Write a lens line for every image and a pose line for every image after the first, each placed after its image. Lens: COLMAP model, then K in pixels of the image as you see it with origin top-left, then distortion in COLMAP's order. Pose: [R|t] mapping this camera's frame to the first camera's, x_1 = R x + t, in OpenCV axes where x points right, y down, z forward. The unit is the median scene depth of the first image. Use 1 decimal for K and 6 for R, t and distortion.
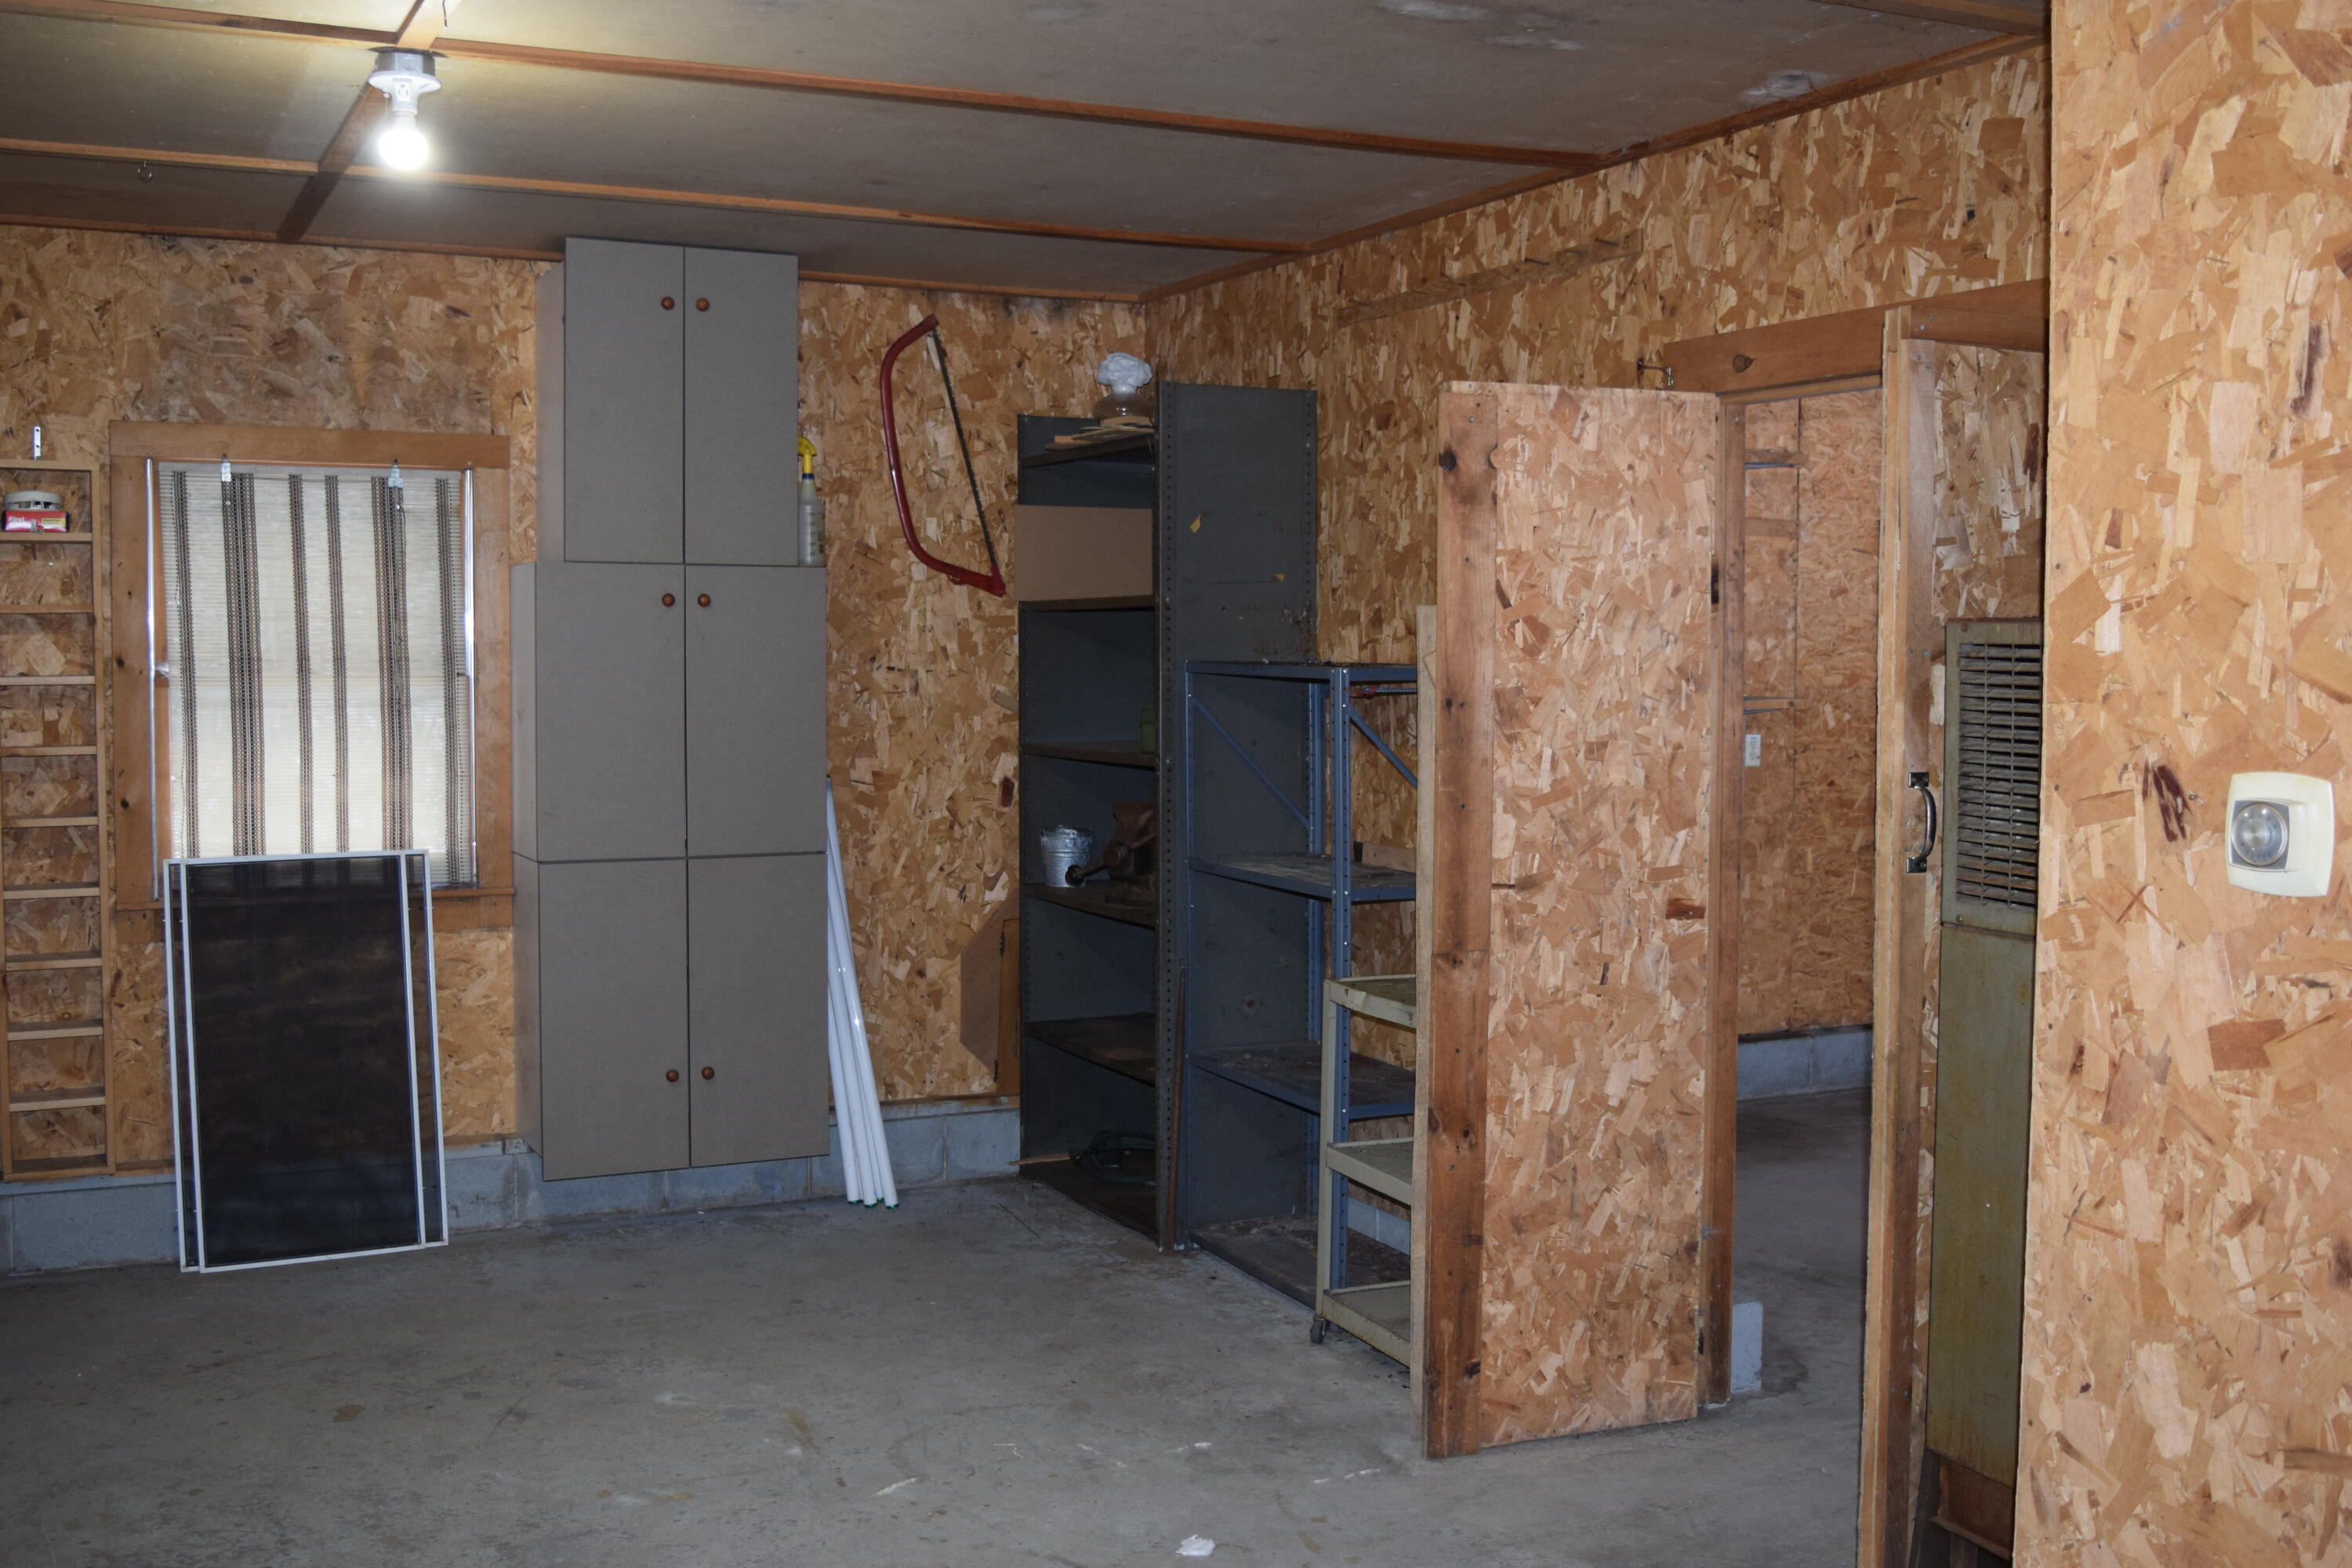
lens RADIAL K [[2374.5, 0, 1176.0], [0, 2374.5, 788.0], [0, 0, 1]] dist [-0.009696, 0.000000]
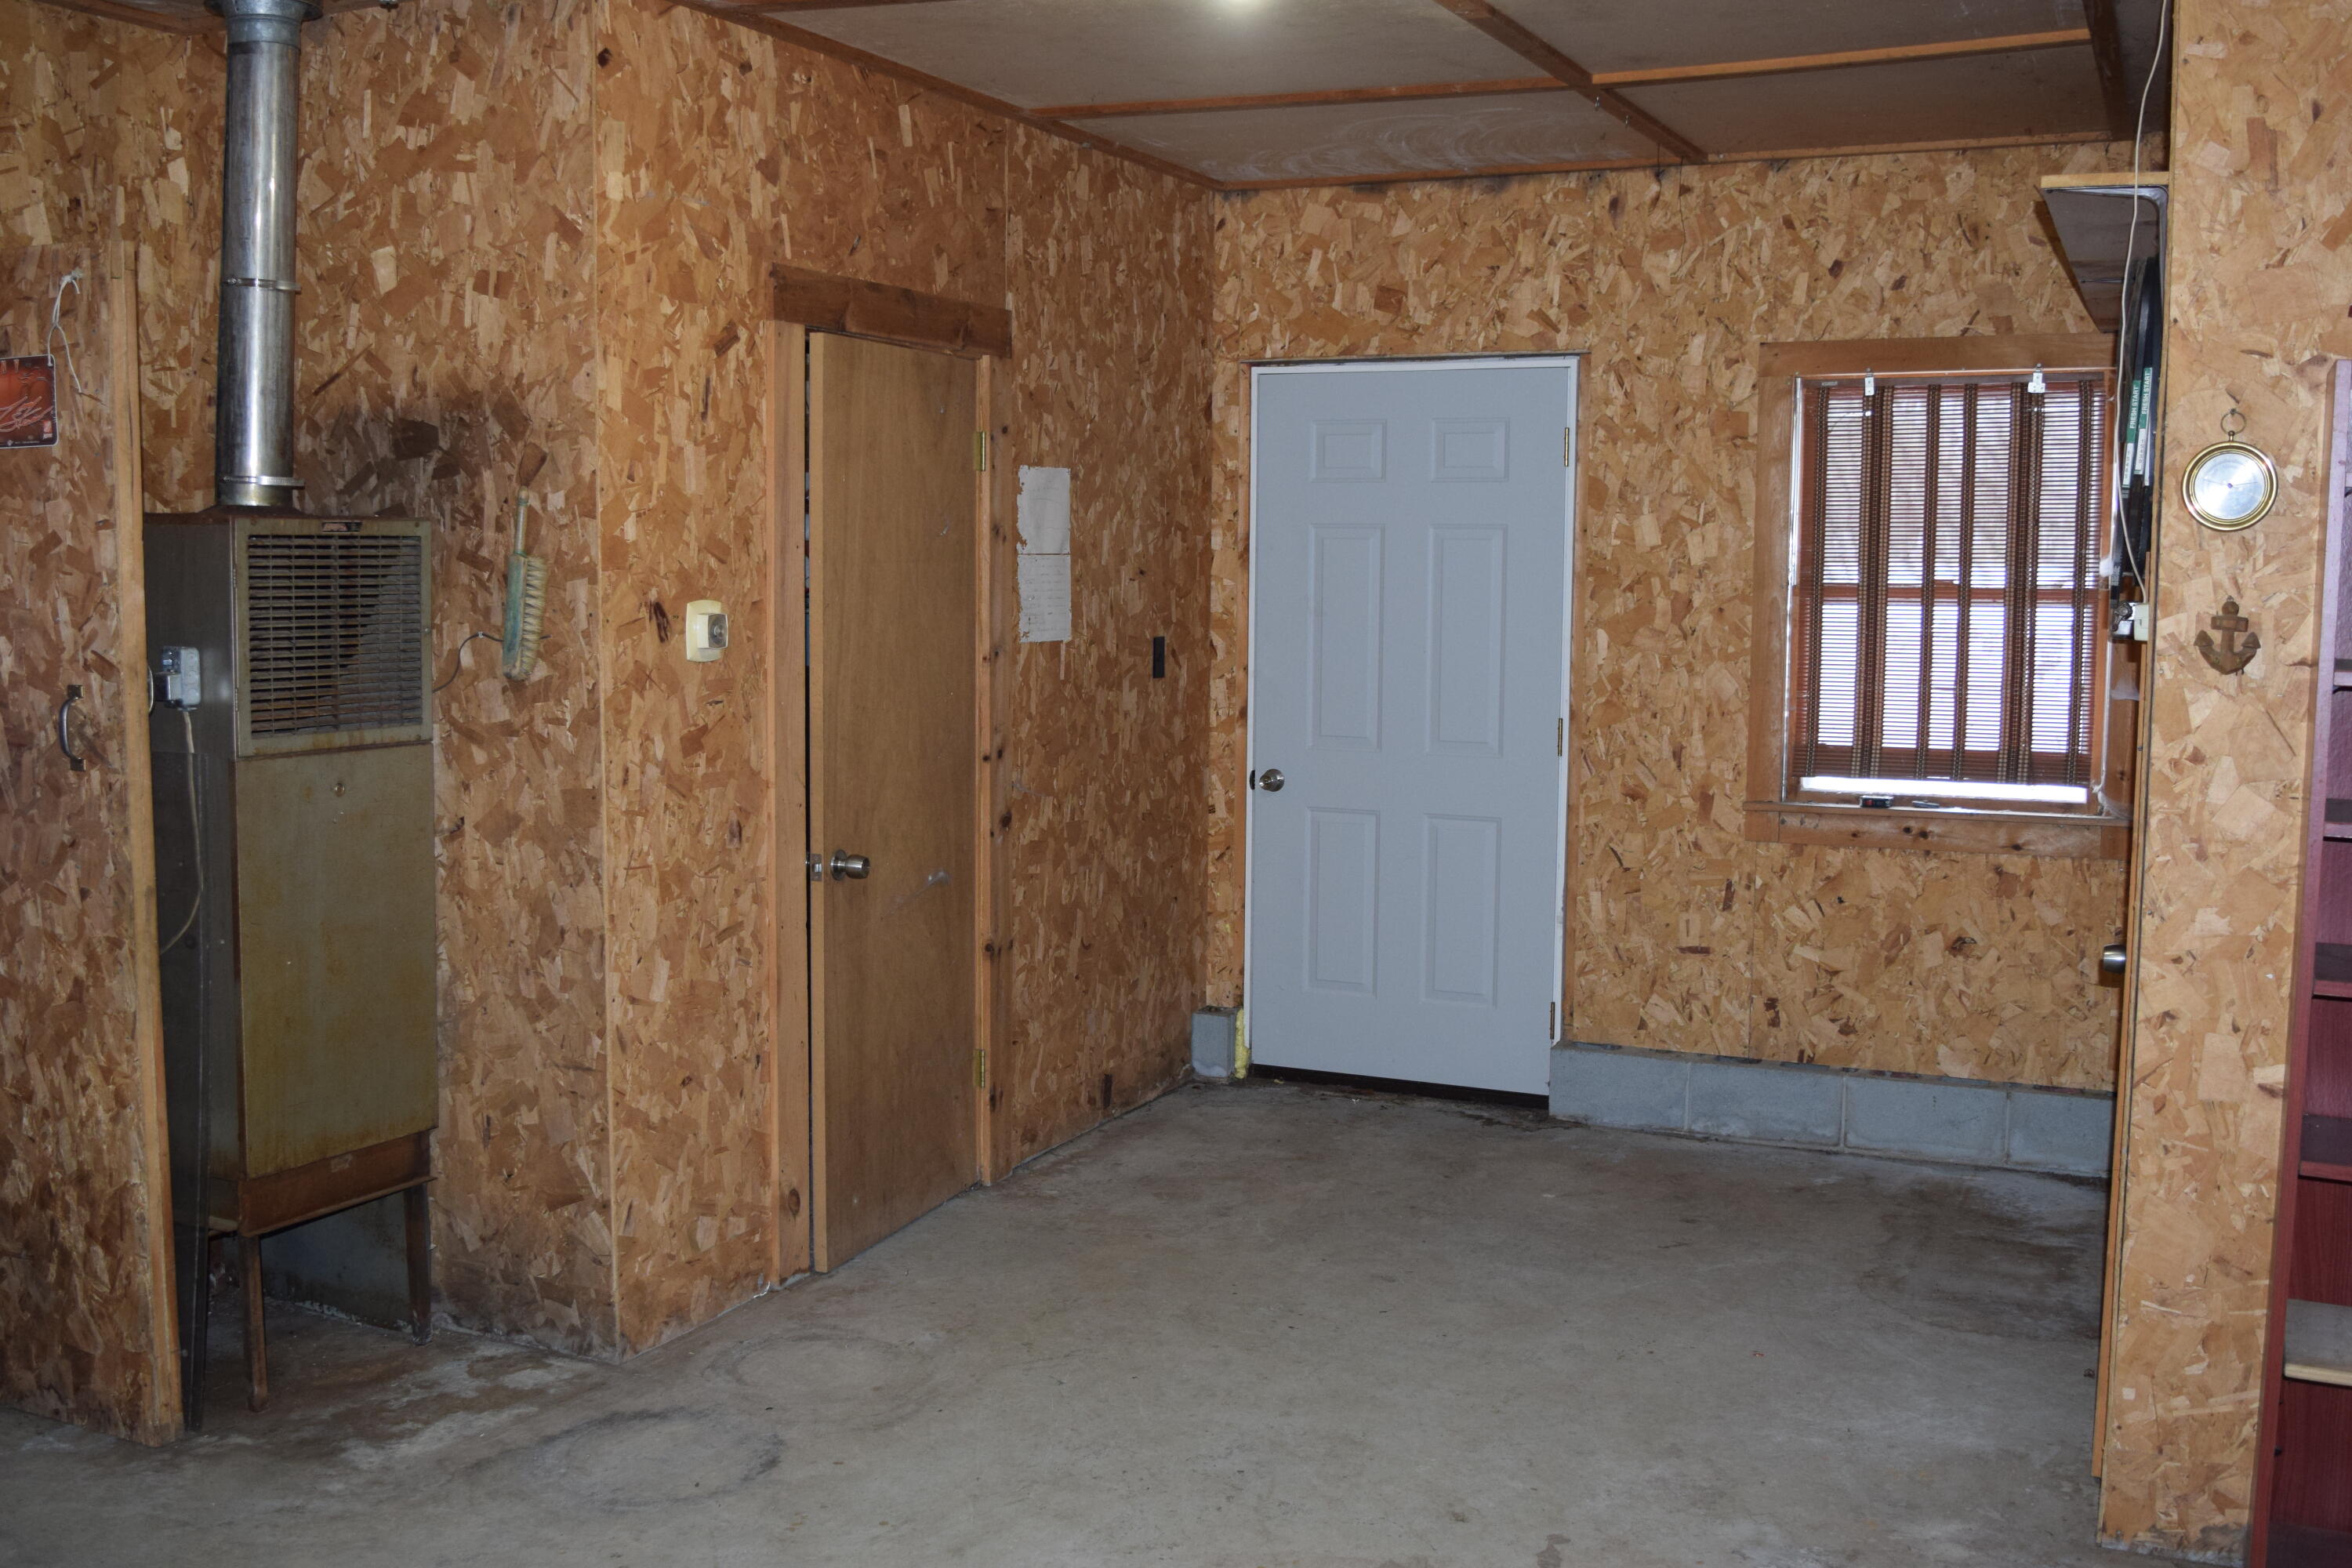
lens RADIAL K [[2374.5, 0, 1175.7], [0, 2374.5, 788.7], [0, 0, 1]] dist [-0.009696, 0.000000]
pose [[-0.620746, -0.089287, 0.778911, -1.295931], [0.042658, 0.988176, 0.147271, -0.121869], [-0.782850, 0.124645, -0.609598, 1.848573]]
